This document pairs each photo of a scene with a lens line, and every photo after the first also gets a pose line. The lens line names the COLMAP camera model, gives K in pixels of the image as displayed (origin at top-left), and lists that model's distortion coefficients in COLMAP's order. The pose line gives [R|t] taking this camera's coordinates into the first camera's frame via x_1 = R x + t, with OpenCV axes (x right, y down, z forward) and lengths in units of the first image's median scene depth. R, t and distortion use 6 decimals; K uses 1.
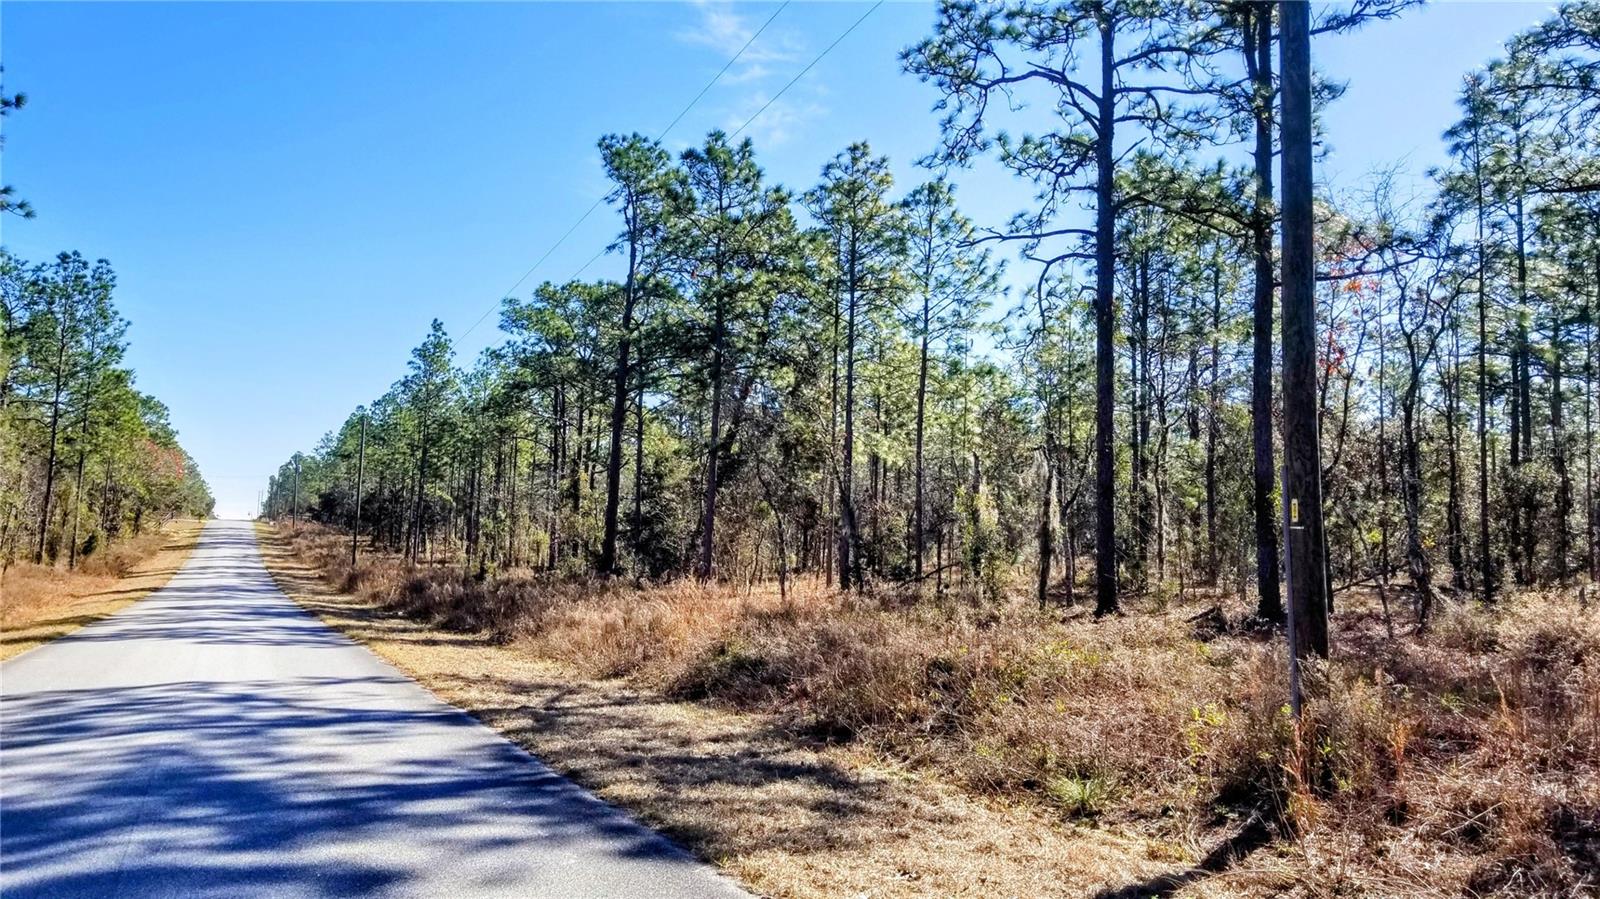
lens RADIAL K [[1251.9, 0, 786.9], [0, 1251.9, 429.8], [0, 0, 1]] dist [0.127180, -0.193243]
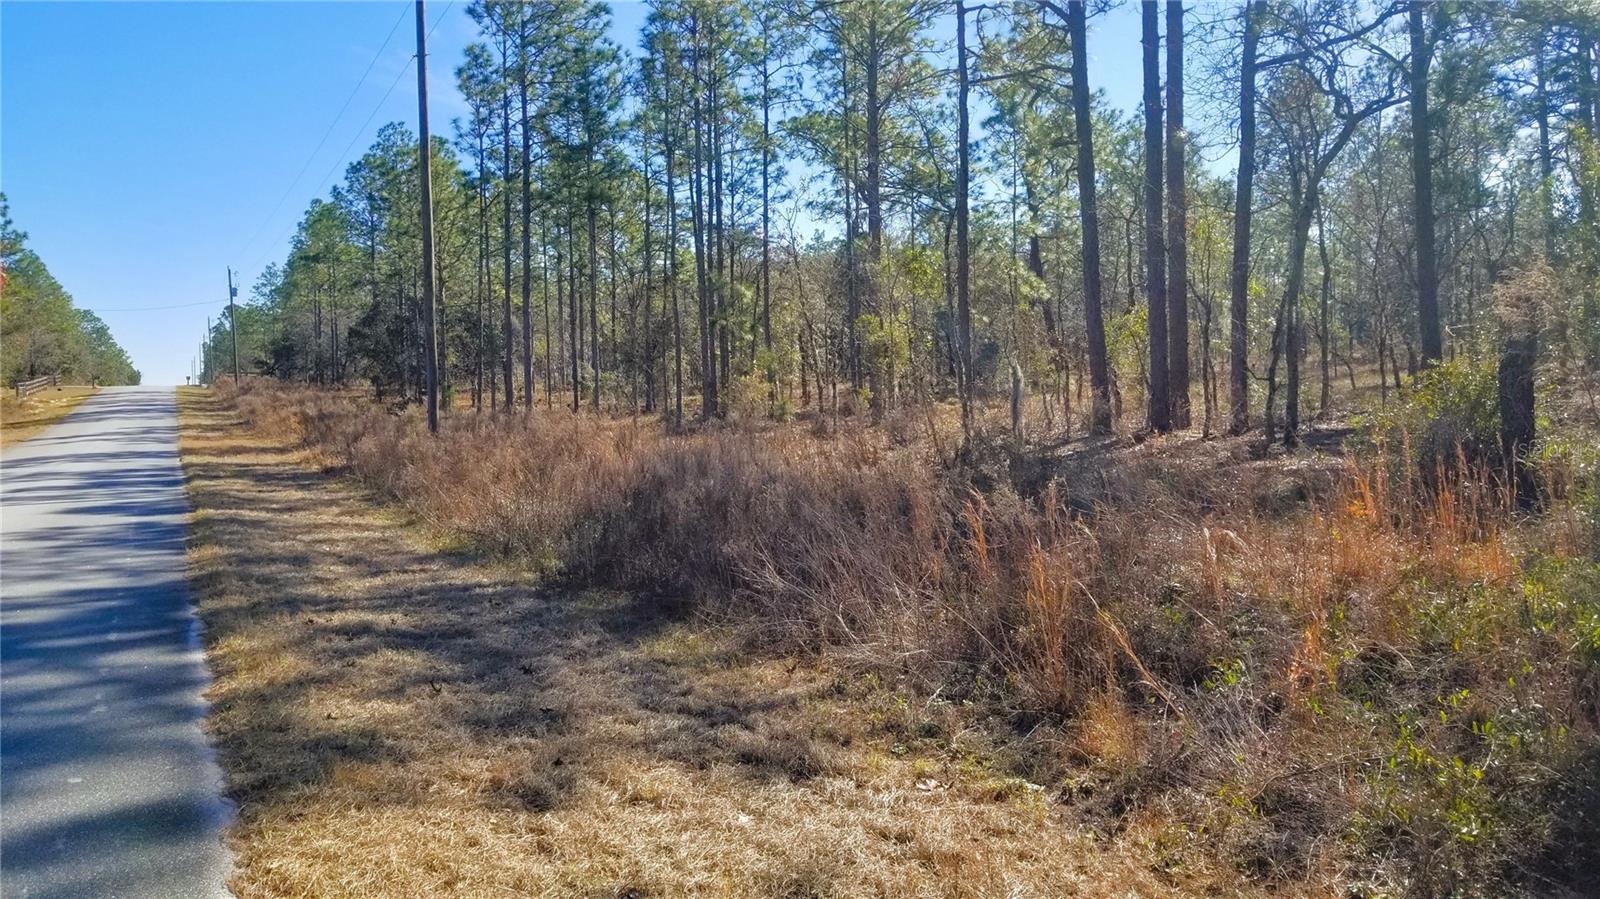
lens RADIAL K [[1251.9, 0, 786.9], [0, 1251.9, 429.8], [0, 0, 1]] dist [0.127180, -0.193243]
pose [[0.997584, -0.059527, 0.035823, -0.502480], [0.054873, 0.991346, 0.119258, 0.138789], [-0.042612, -0.117004, 0.992217, 1.289336]]
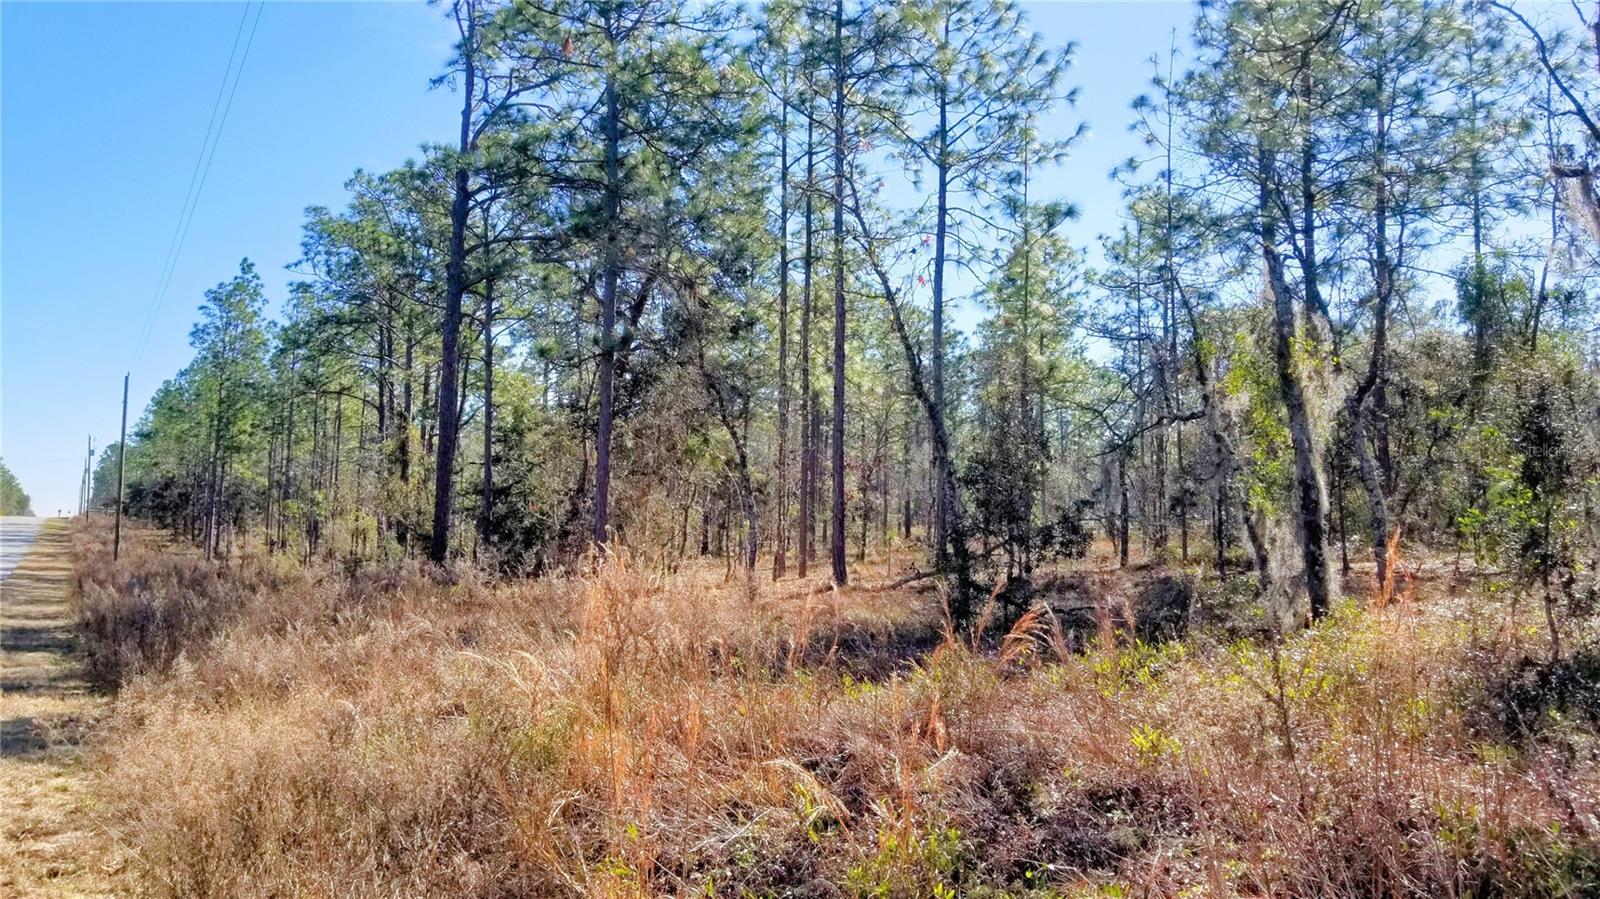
lens RADIAL K [[1271.3, 0, 771.2], [0, 1271.3, 447.3], [0, 0, 1]] dist [0.033027, -0.001506]
pose [[0.995871, -0.016612, 0.089251, -0.033638], [0.014464, 0.999591, 0.024667, 0.045829], [-0.089625, -0.023274, 0.995704, 0.382784]]
